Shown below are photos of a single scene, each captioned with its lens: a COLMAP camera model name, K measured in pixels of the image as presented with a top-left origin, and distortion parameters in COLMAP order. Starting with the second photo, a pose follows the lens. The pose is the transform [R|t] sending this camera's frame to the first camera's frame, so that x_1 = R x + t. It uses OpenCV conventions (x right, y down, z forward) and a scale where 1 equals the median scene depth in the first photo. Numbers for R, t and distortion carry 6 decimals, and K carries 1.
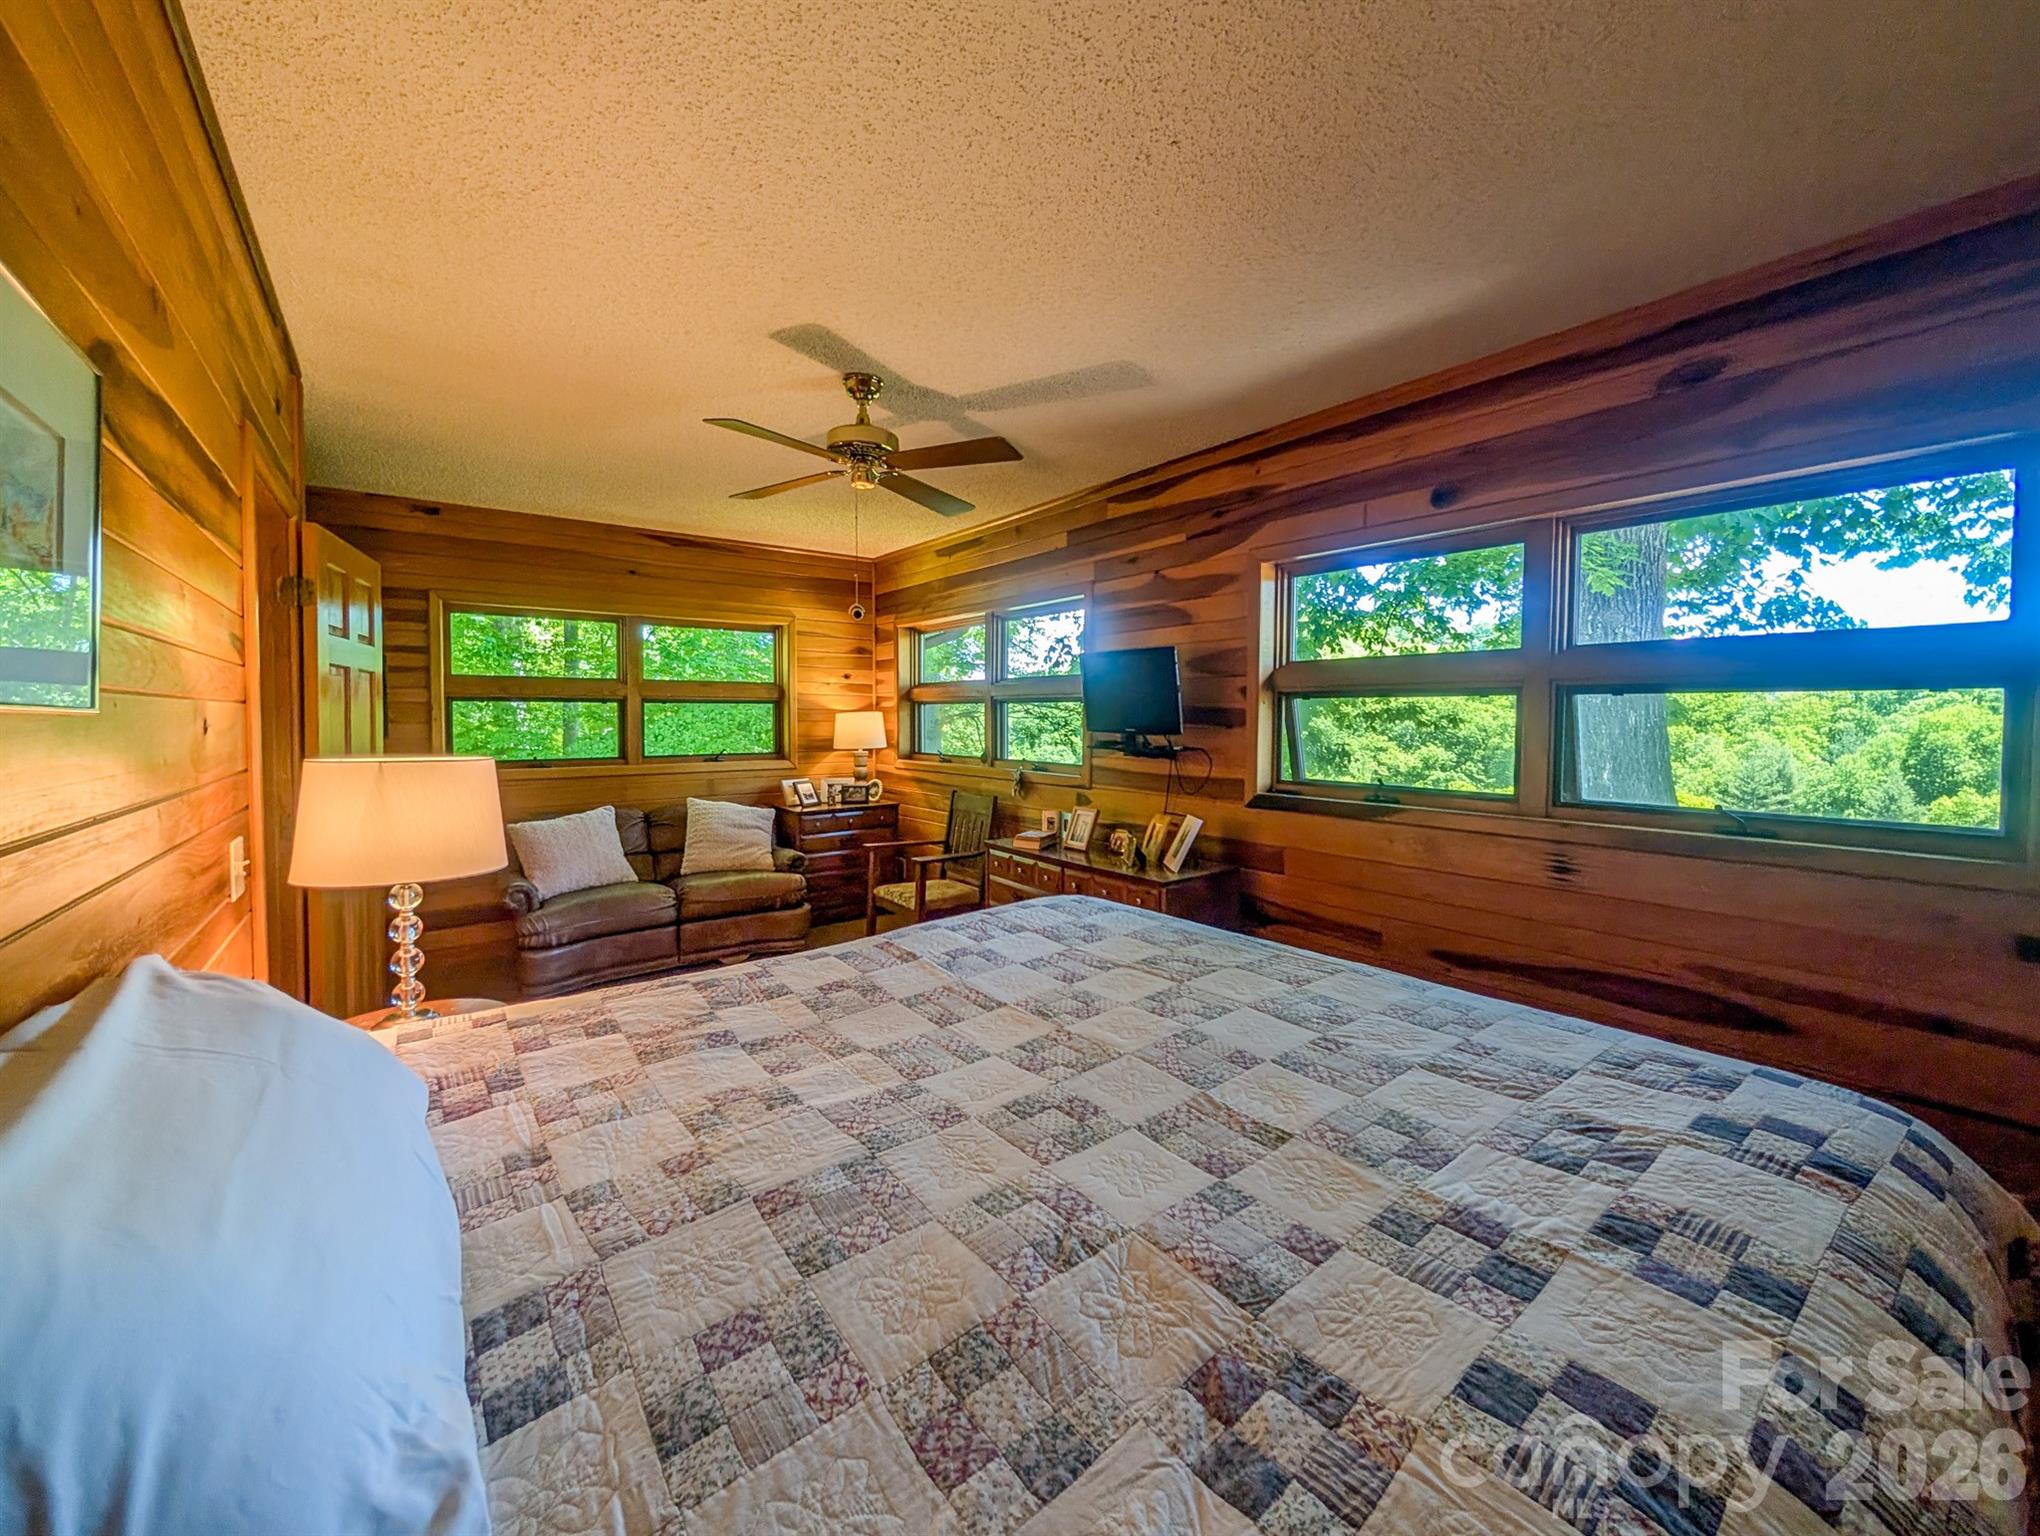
lens RADIAL K [[784.0, 0, 1019.7], [0, 784.0, 737.7], [0, 0, 1]] dist [0.001902, 0.000127]
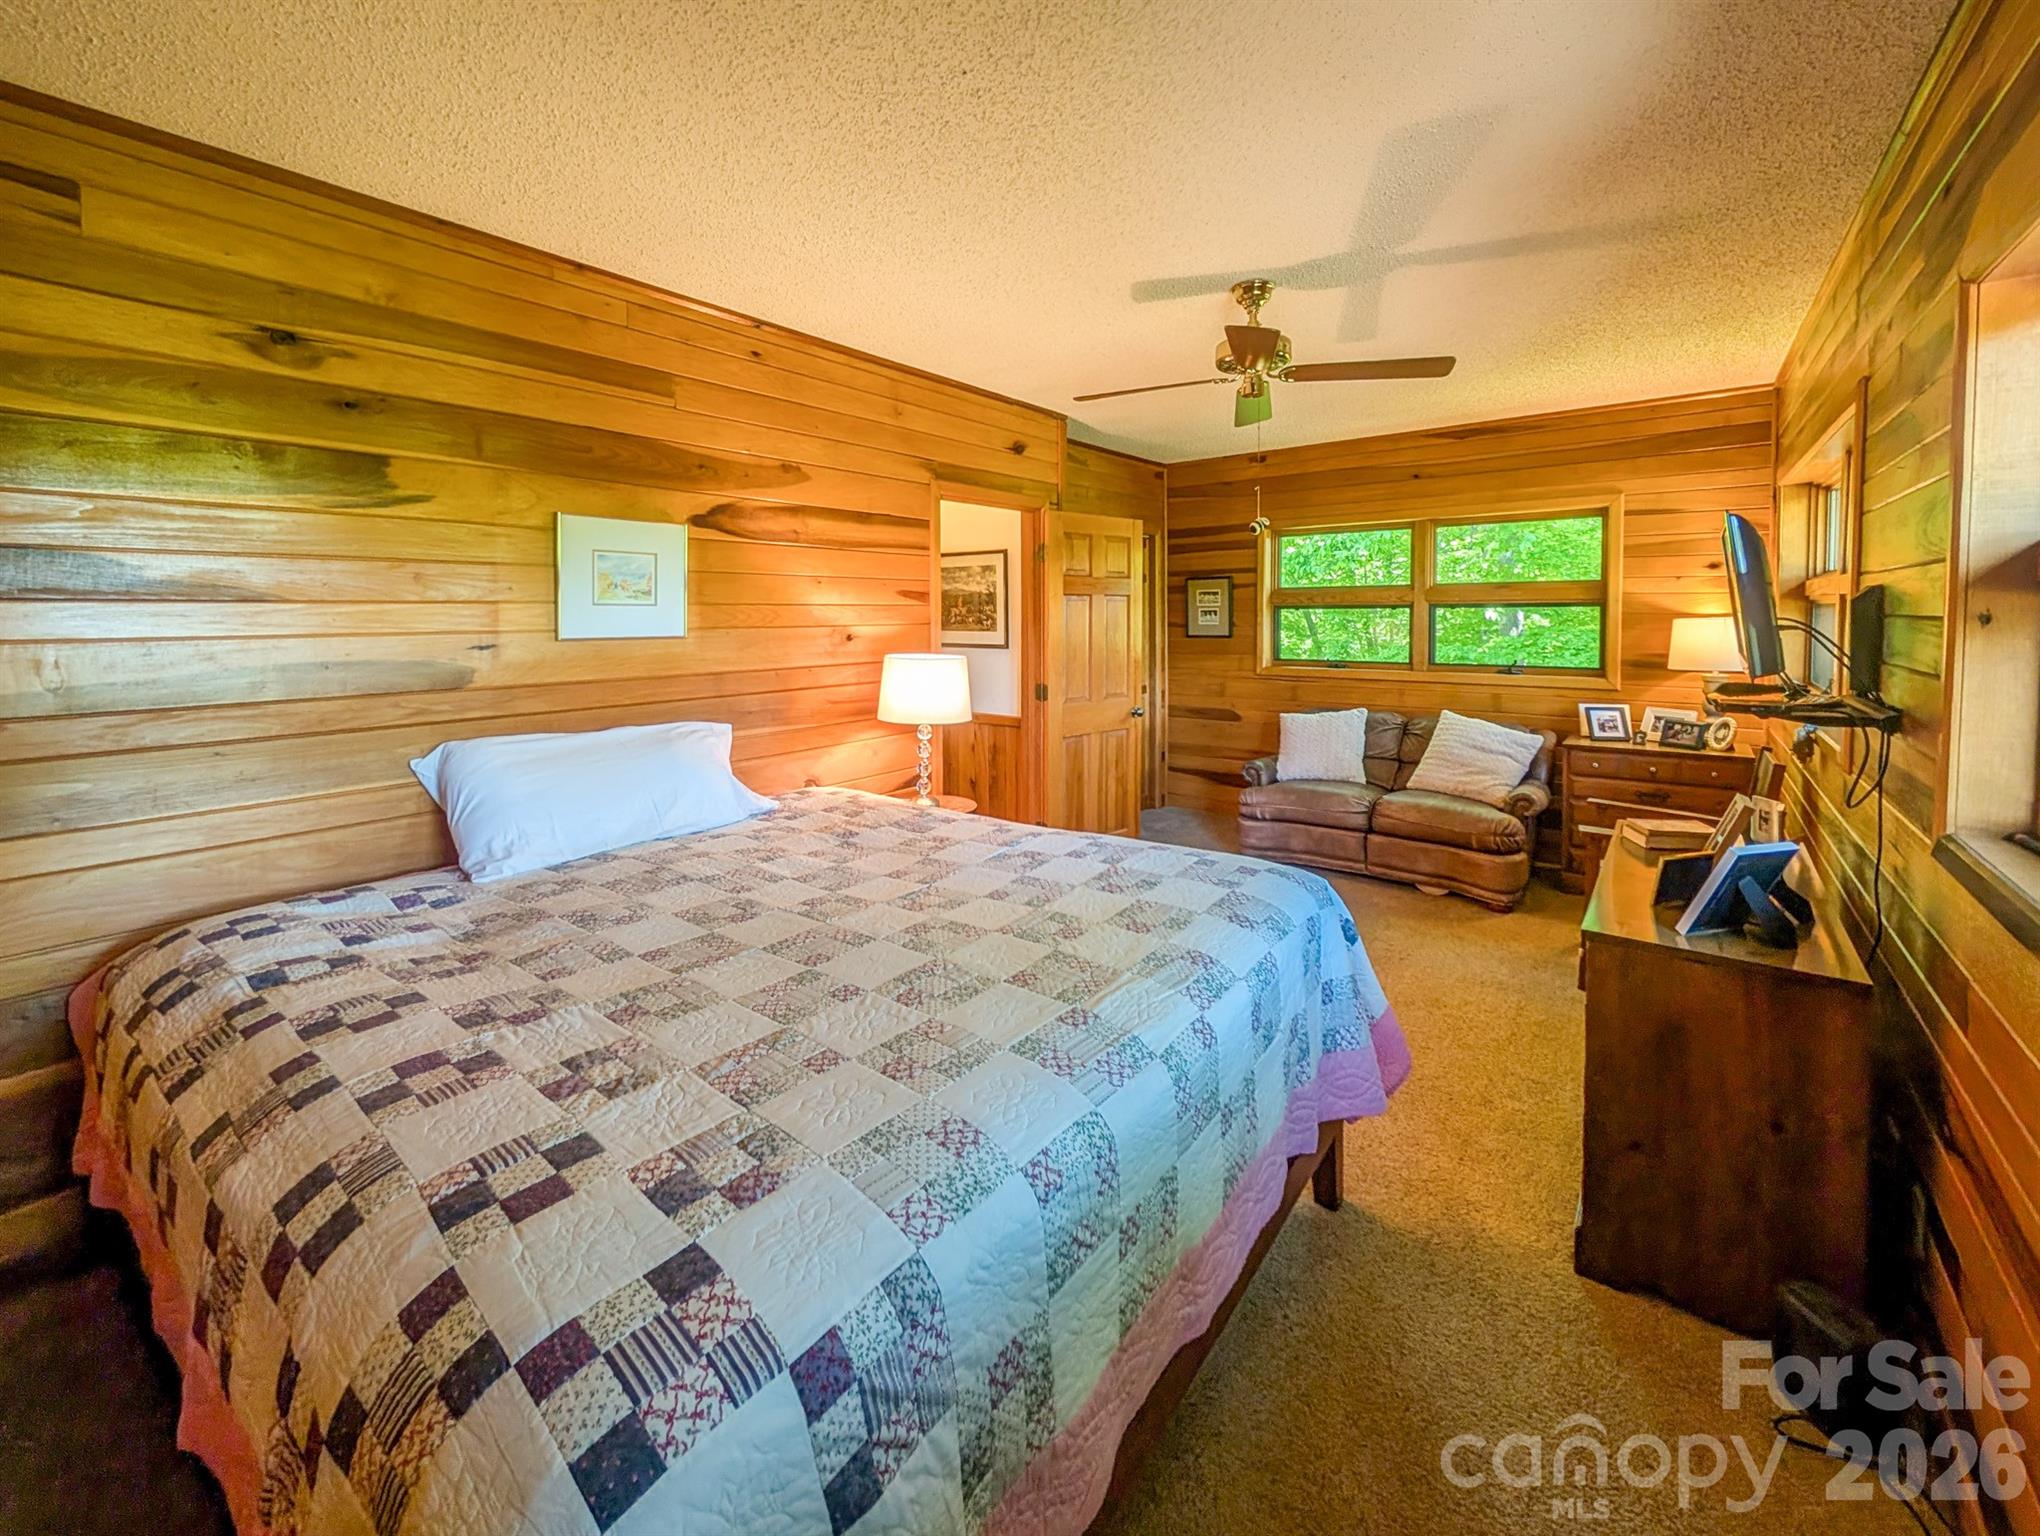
lens RADIAL K [[828.8, 0, 1020.2], [0, 828.8, 648.0], [0, 0, 1]] dist [-0.000623, -0.000083]
pose [[0.244091, 0.038471, -0.968989, 0.440972], [-0.018037, 0.999220, 0.035128, -0.024833], [0.969585, 0.008904, 0.244595, 0.292724]]
